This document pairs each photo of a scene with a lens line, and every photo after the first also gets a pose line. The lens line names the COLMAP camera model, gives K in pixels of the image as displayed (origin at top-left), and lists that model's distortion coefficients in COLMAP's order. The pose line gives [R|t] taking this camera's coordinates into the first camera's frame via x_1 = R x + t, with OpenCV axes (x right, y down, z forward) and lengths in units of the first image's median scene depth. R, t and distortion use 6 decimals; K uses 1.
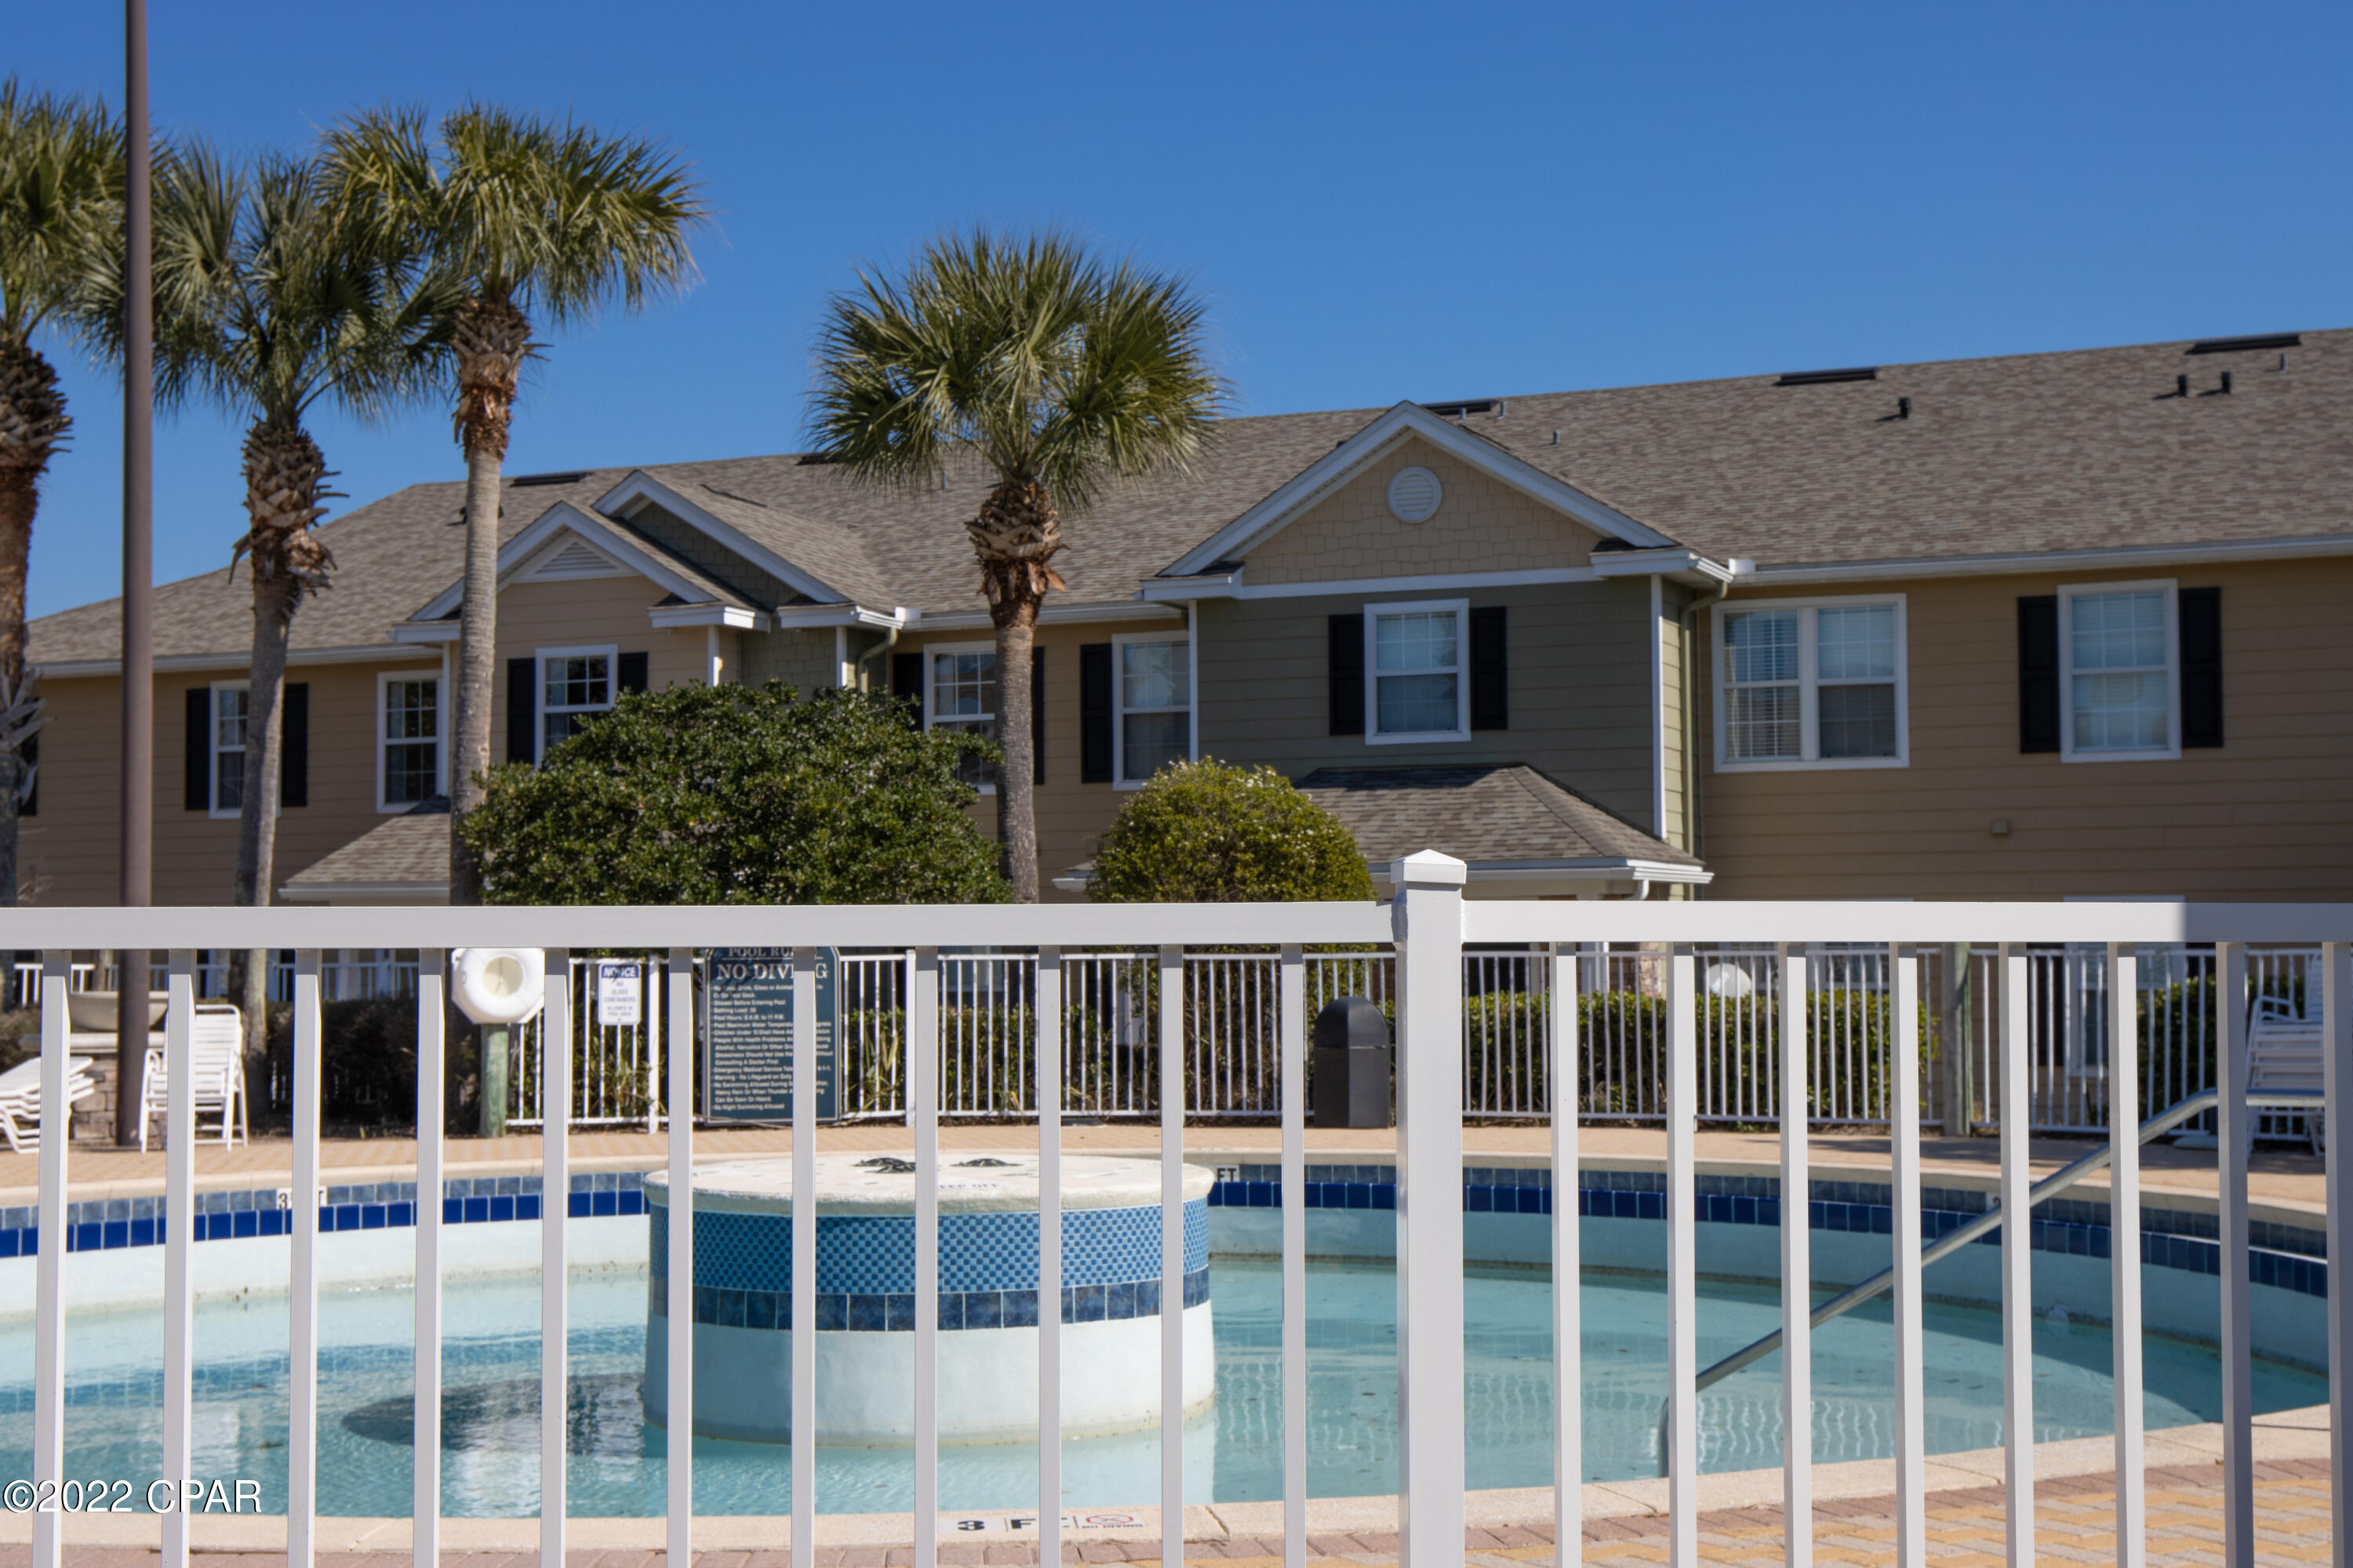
lens RADIAL K [[3160.6, 0, 1177.3], [0, 3160.6, 788.2], [0, 0, 1]] dist [0.045035, 0.000000]
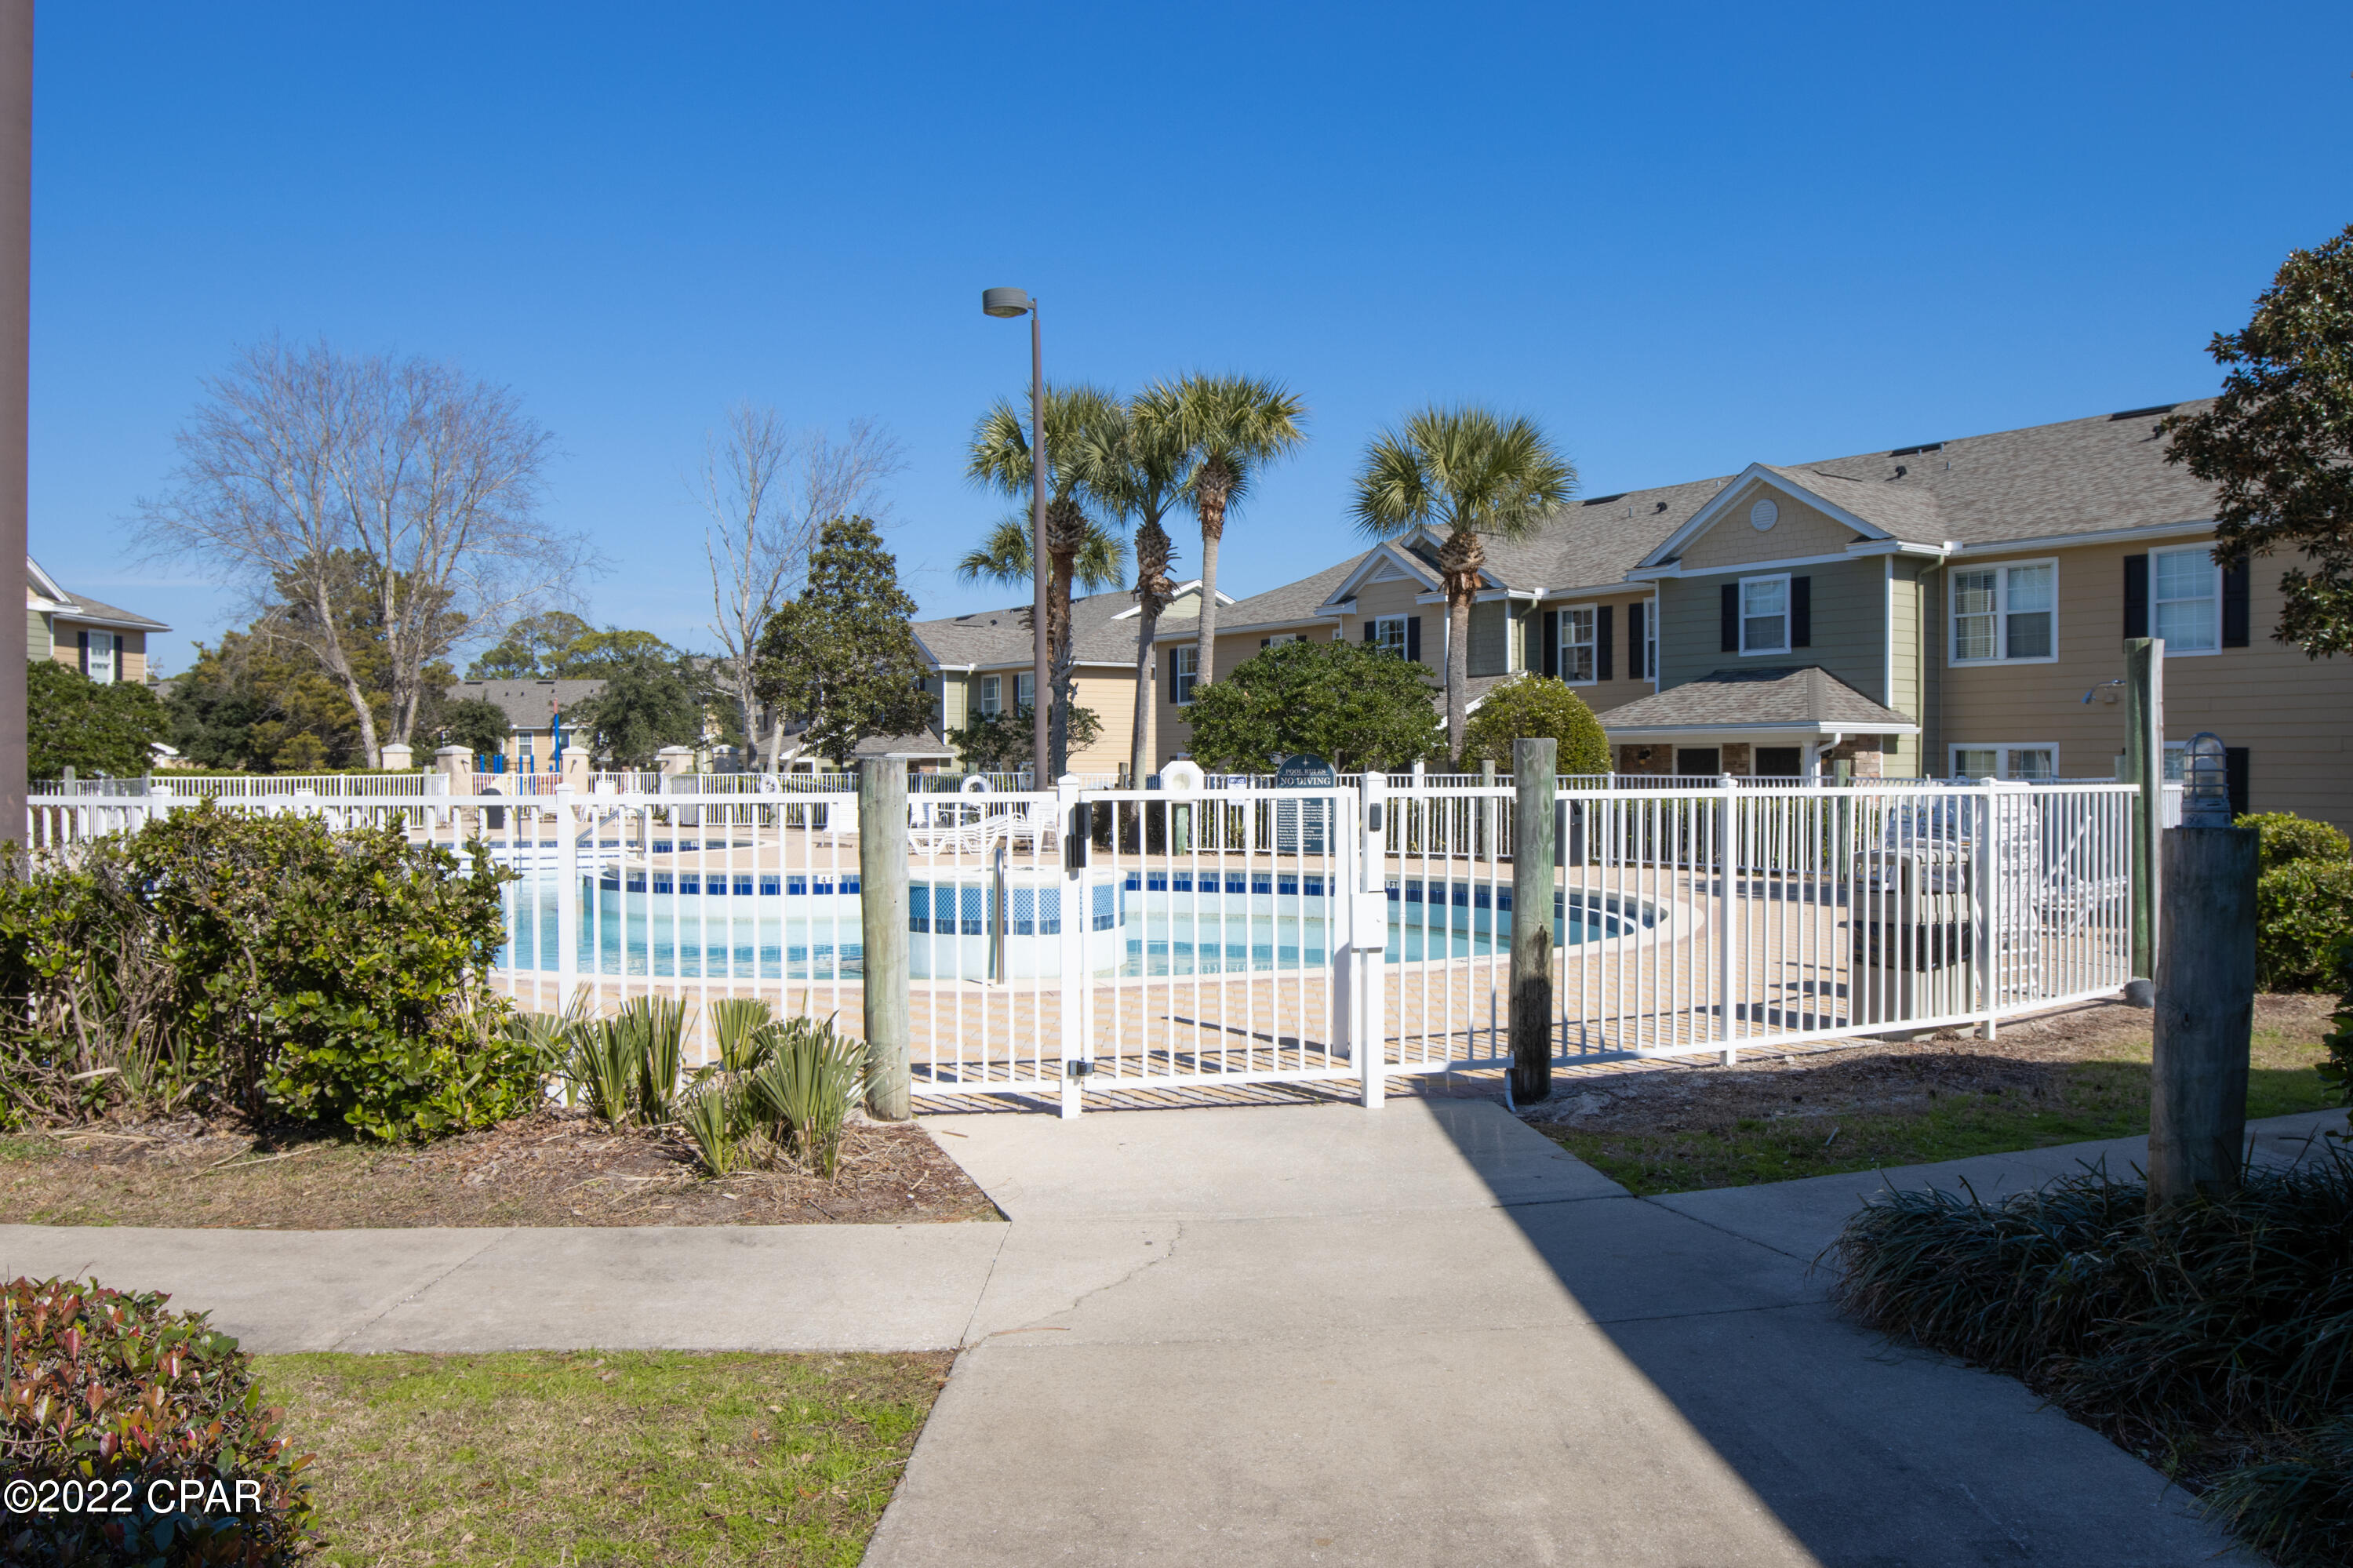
lens RADIAL K [[1756.2, 0, 1173.6], [0, 1756.2, 789.2], [0, 0, 1]] dist [-0.013604, -0.004511]
pose [[0.852342, 0.012282, -0.522840, 0.313720], [0.023804, 0.997777, 0.062245, -0.008437], [0.522443, -0.065500, 0.850155, -0.021232]]
